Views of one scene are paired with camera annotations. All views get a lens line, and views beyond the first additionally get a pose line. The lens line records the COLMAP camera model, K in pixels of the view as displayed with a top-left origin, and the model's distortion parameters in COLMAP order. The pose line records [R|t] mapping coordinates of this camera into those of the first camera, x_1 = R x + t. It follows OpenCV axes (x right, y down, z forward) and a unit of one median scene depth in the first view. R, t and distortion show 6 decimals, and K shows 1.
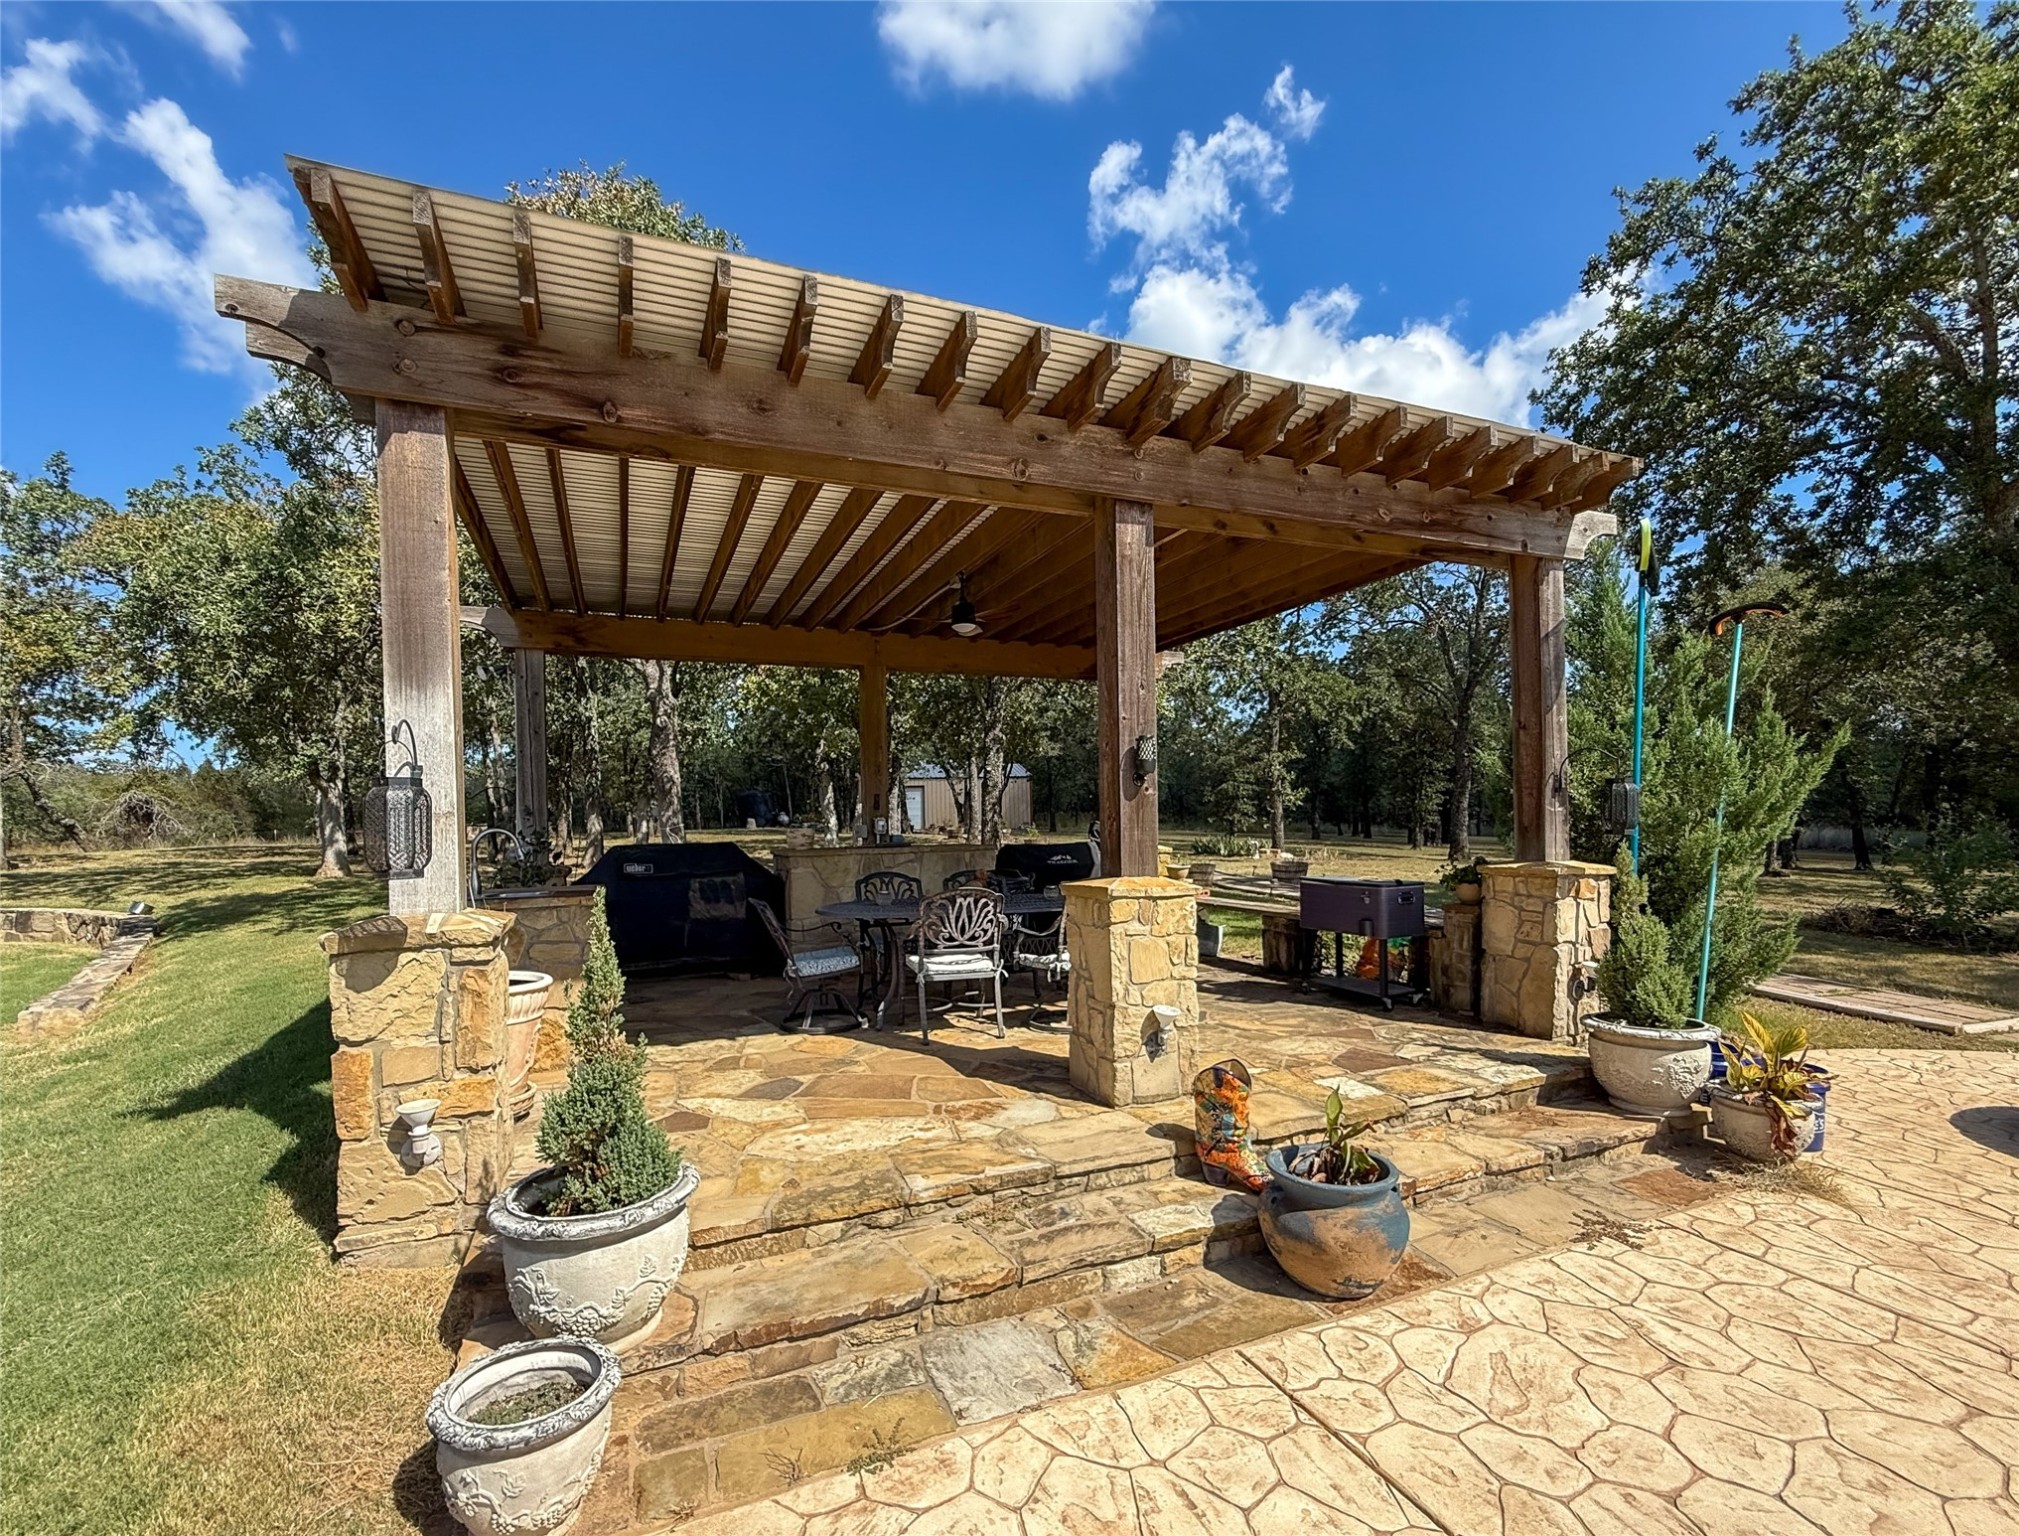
lens RADIAL K [[890.6, 0, 984.4], [0, 890.6, 830.8], [0, 0, 1]] dist [0.003377, 0.000207]
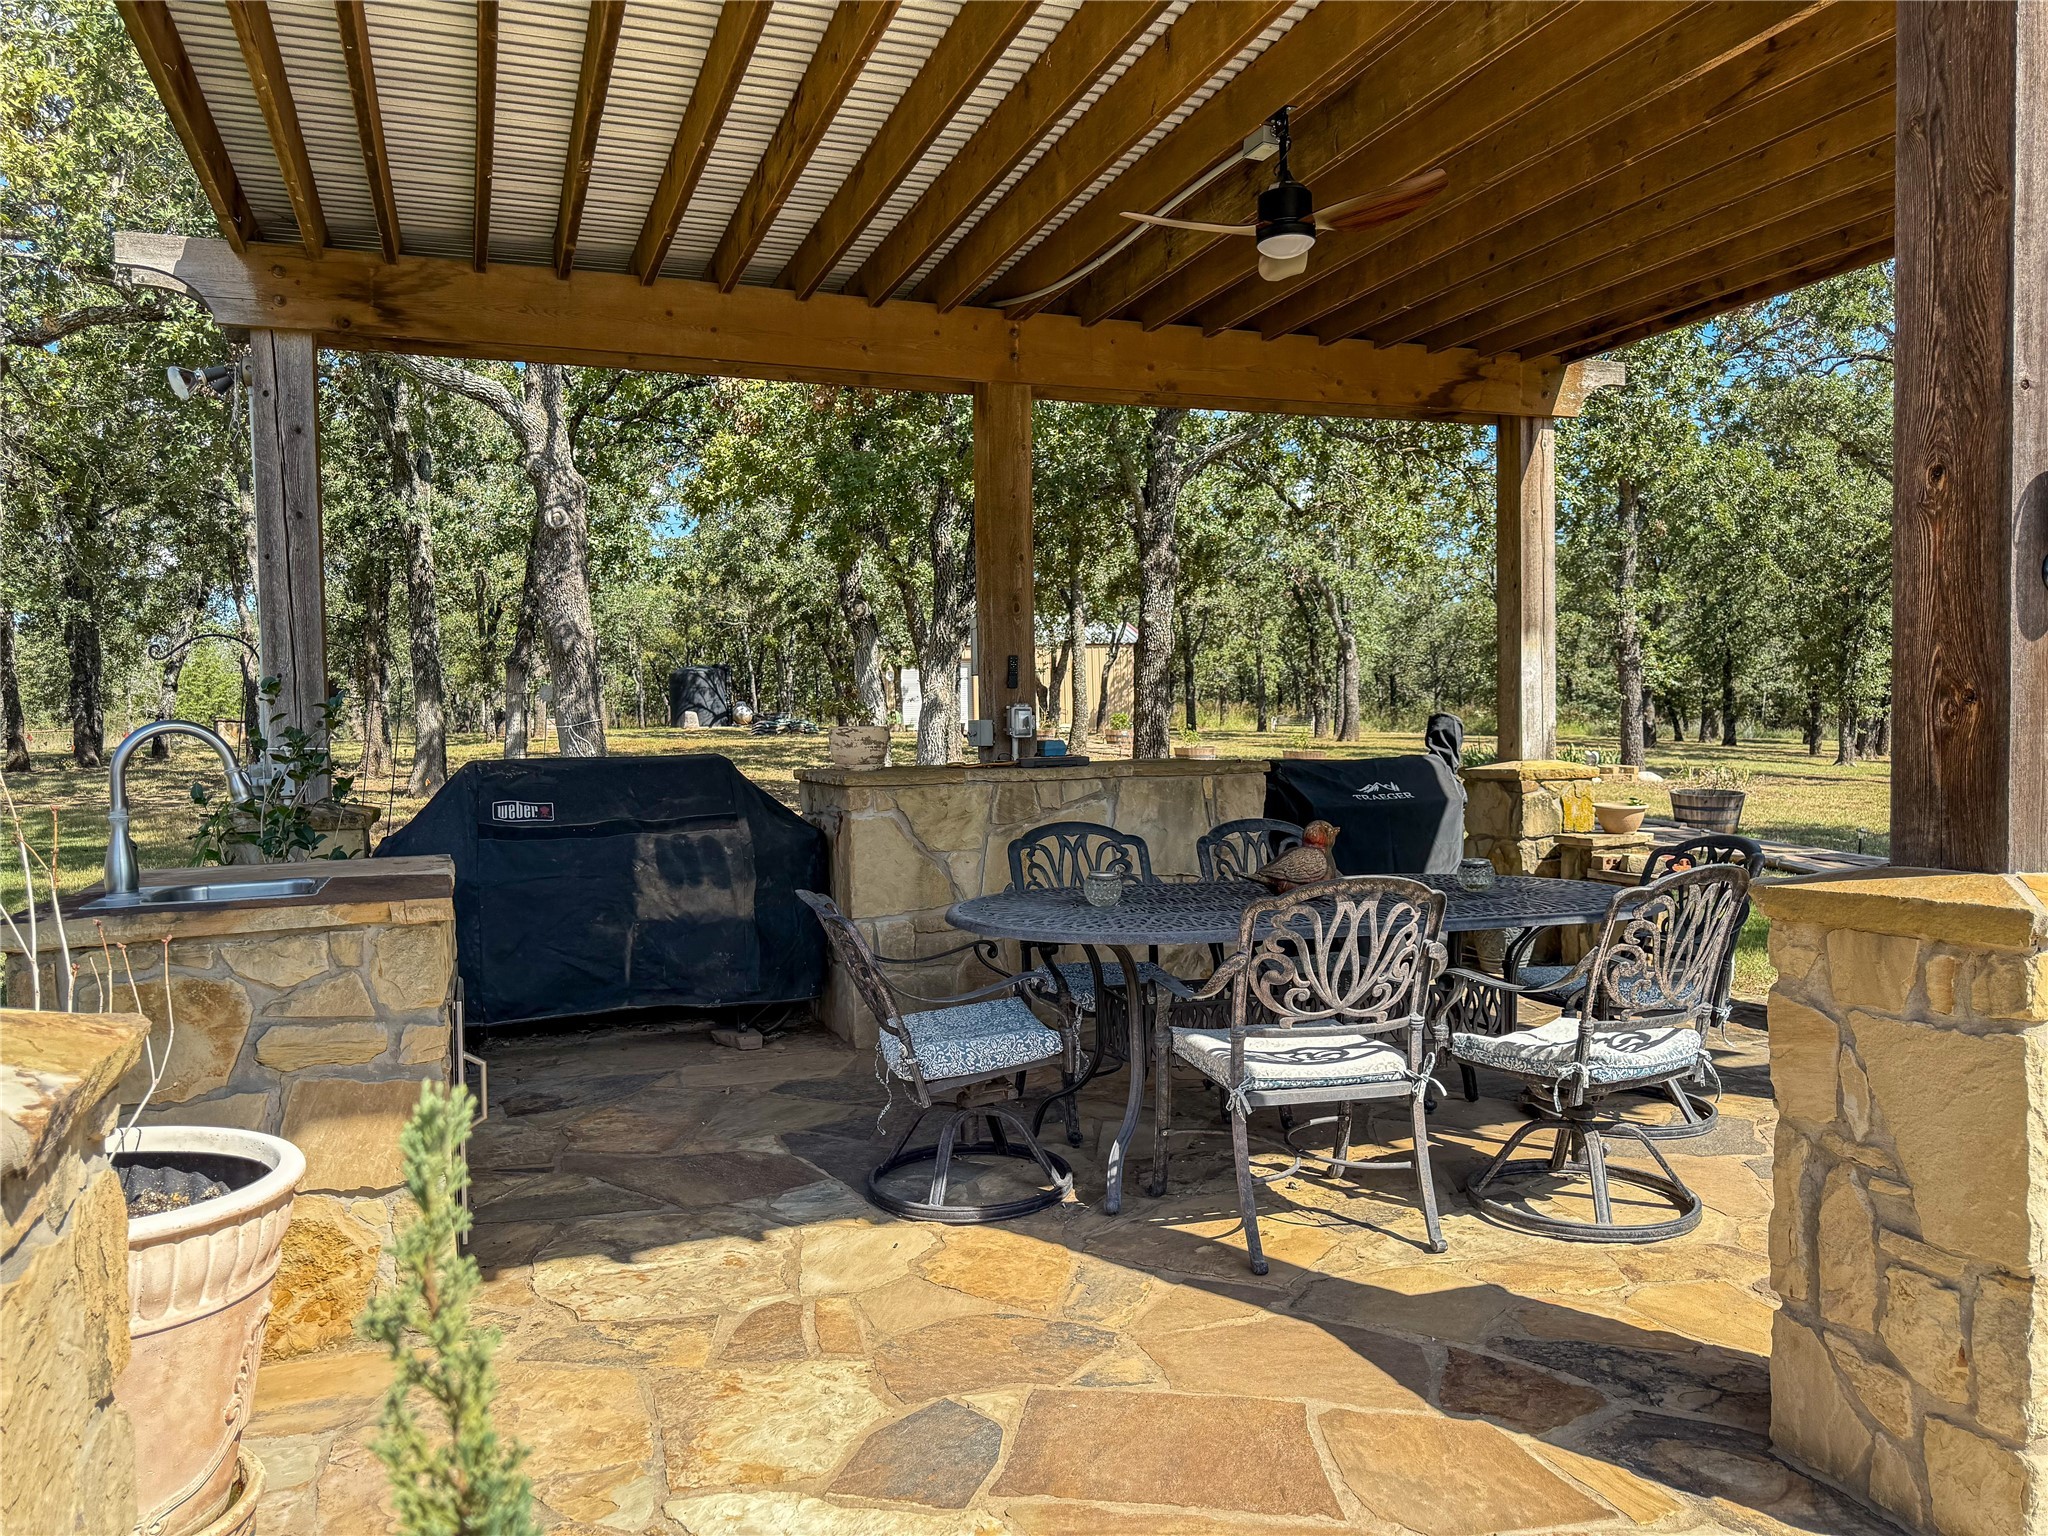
lens RADIAL K [[1489.4, 0, 1022.9], [0, 1489.4, 774.9], [0, 0, 1]] dist [0.039448, -0.013395]
pose [[0.999383, 0.004356, -0.034850, -0.131805], [-0.003357, 0.999583, 0.028695, 0.000964], [0.034960, -0.028560, 0.998981, 0.303044]]
